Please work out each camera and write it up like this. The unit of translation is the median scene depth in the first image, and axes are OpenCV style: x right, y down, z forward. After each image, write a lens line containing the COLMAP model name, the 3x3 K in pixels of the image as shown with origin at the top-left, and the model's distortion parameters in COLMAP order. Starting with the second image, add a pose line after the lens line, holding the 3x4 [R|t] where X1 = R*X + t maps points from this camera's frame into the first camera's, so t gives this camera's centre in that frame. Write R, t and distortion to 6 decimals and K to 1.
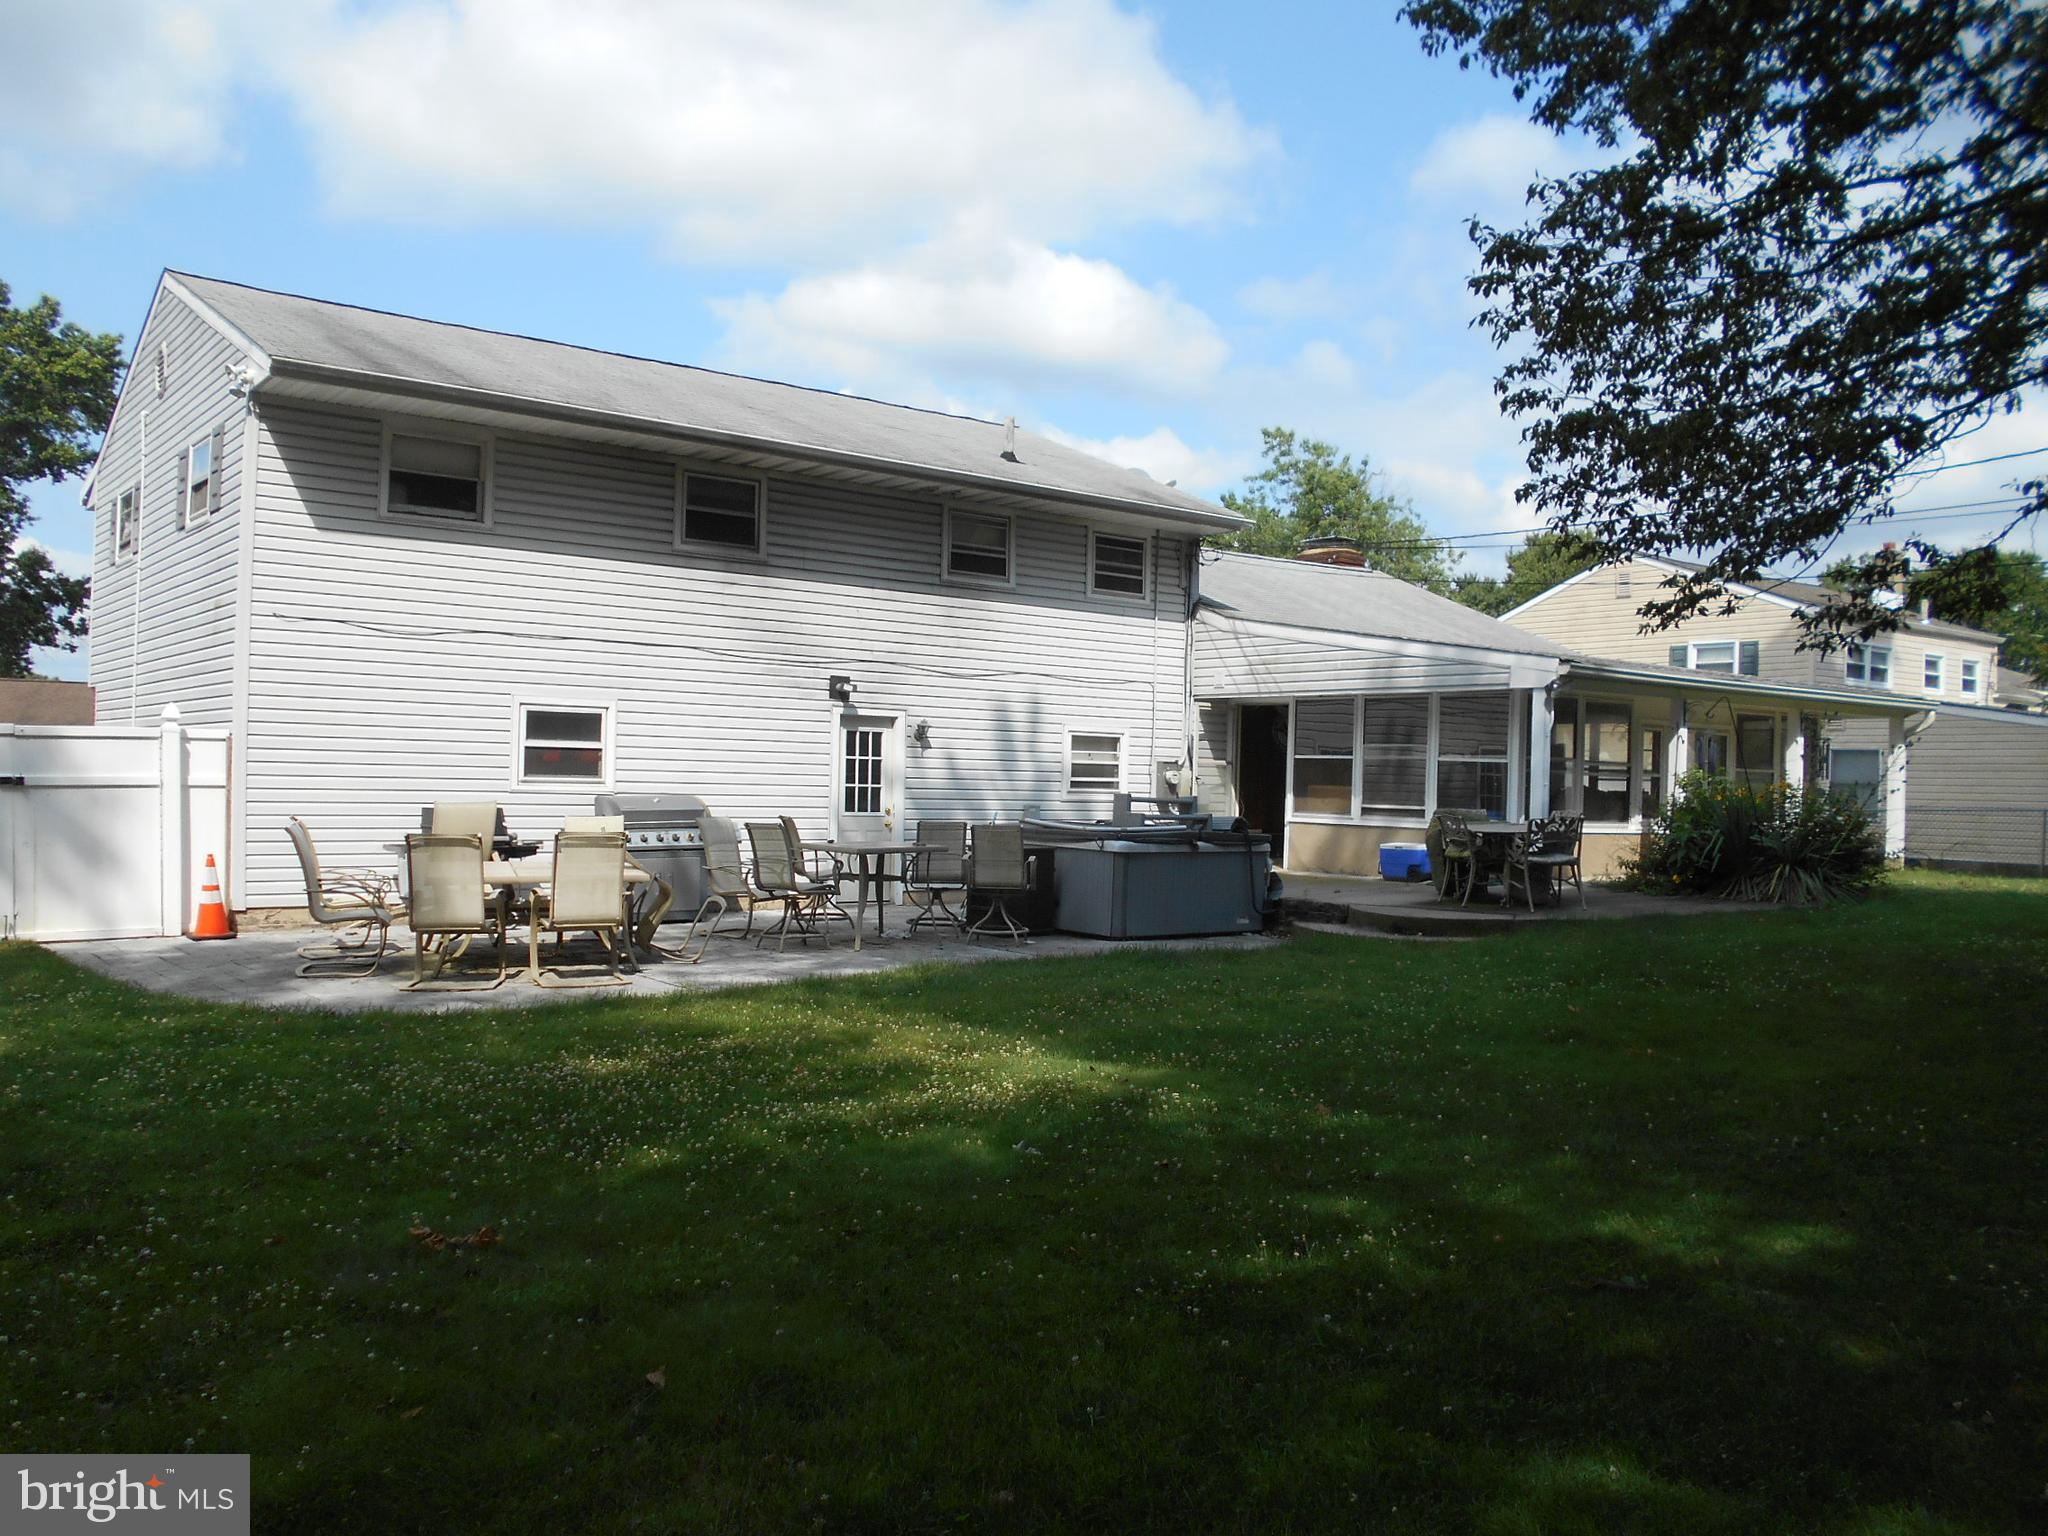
lens RADIAL K [[1658.8, 0, 1009.5], [0, 1658.8, 778.6], [0, 0, 1]] dist [-0.042261, 0.107152]
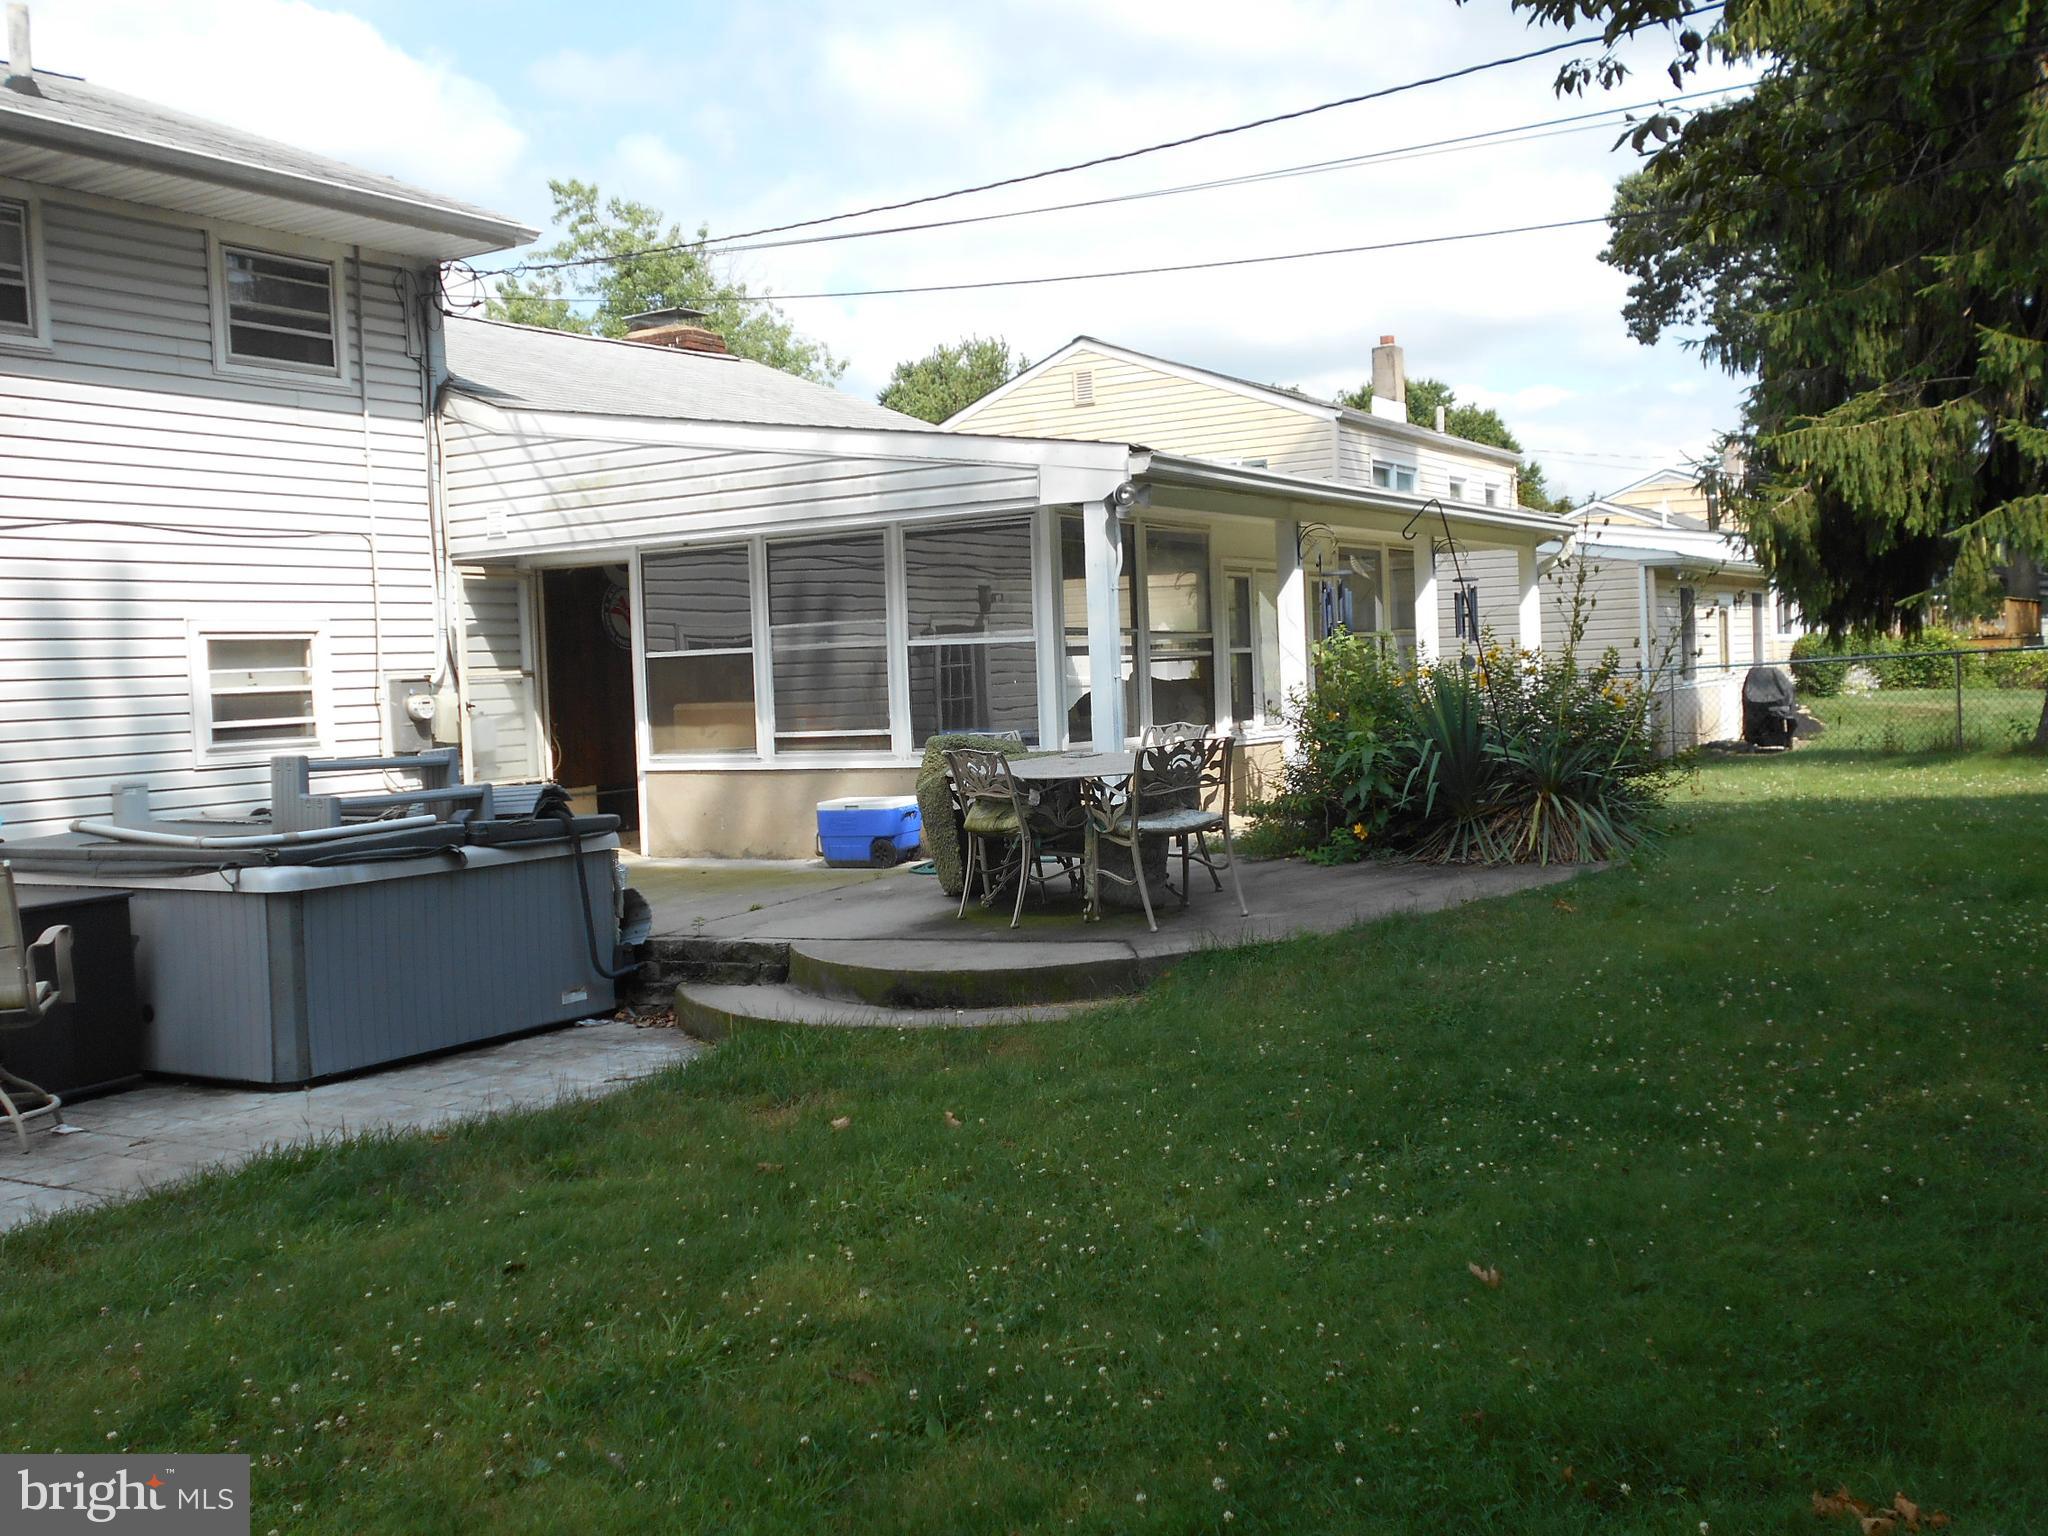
lens RADIAL K [[2095.2, 0, 1129.9], [0, 2095.2, 767.3], [0, 0, 1]] dist [-0.002075, -0.025360]
pose [[0.917211, -0.081070, 0.390067, 0.046126], [0.064936, 0.996406, 0.054397, -0.003658], [-0.393075, -0.024564, 0.919178, 0.306462]]
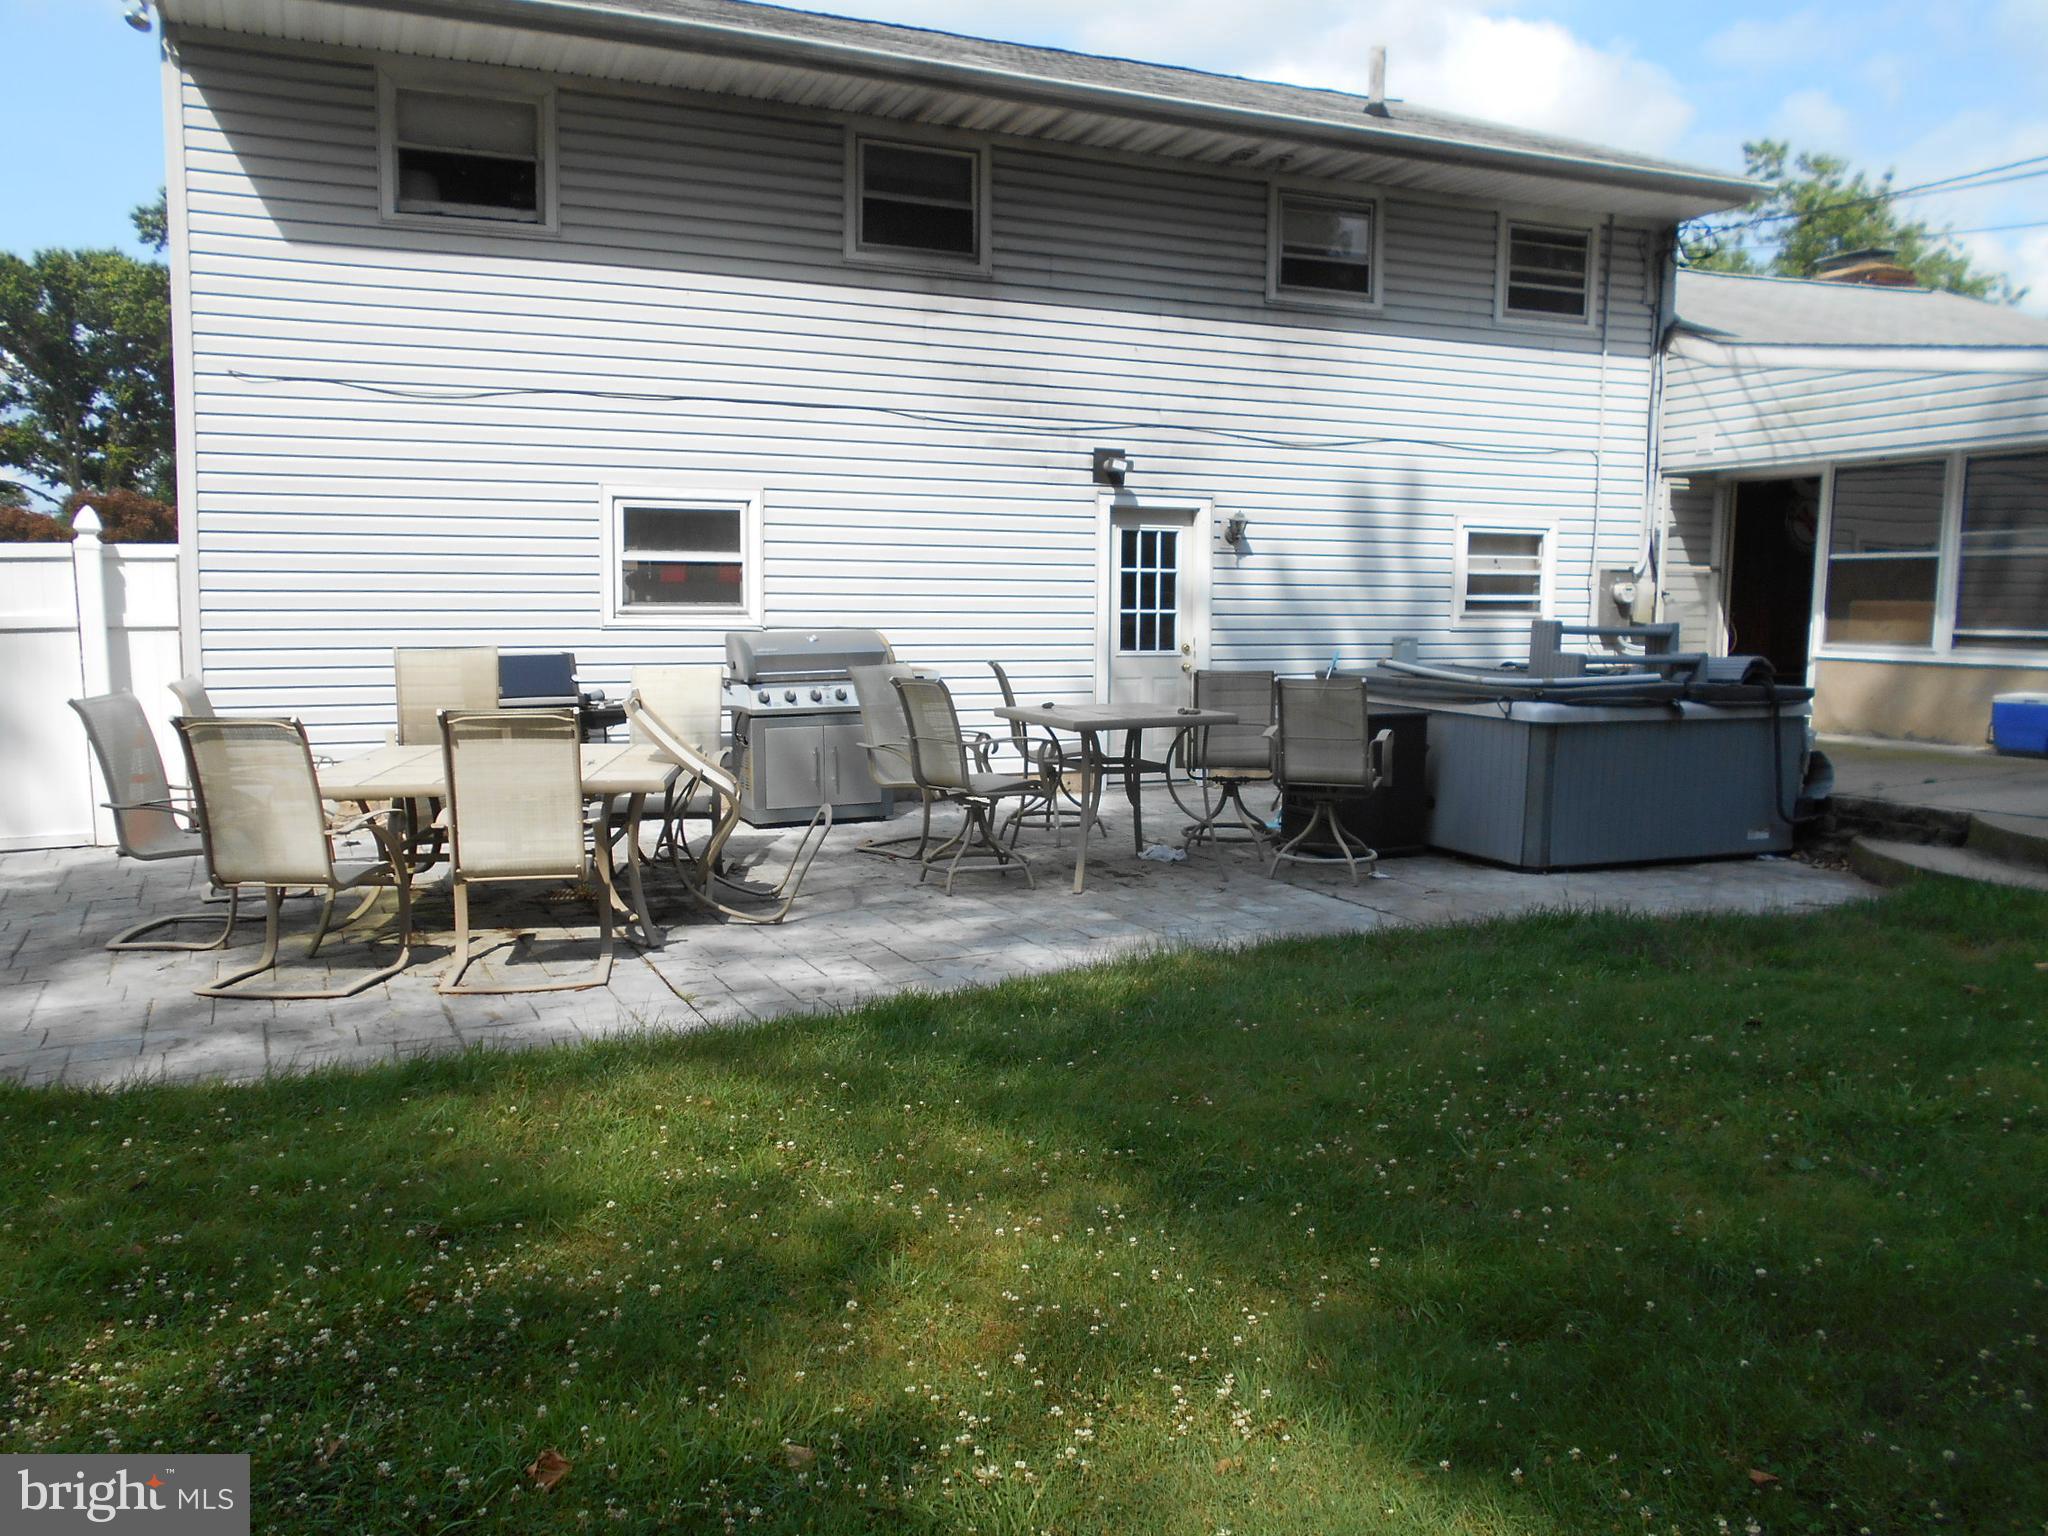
lens RADIAL K [[1714.6, 0, 962.9], [0, 1714.6, 773.7], [0, 0, 1]] dist [-0.025279, 0.069906]
pose [[0.966727, 0.011028, -0.255574, 0.018626], [0.014658, 0.995041, 0.098379, 0.000148], [0.255392, -0.098851, 0.961771, 0.284788]]
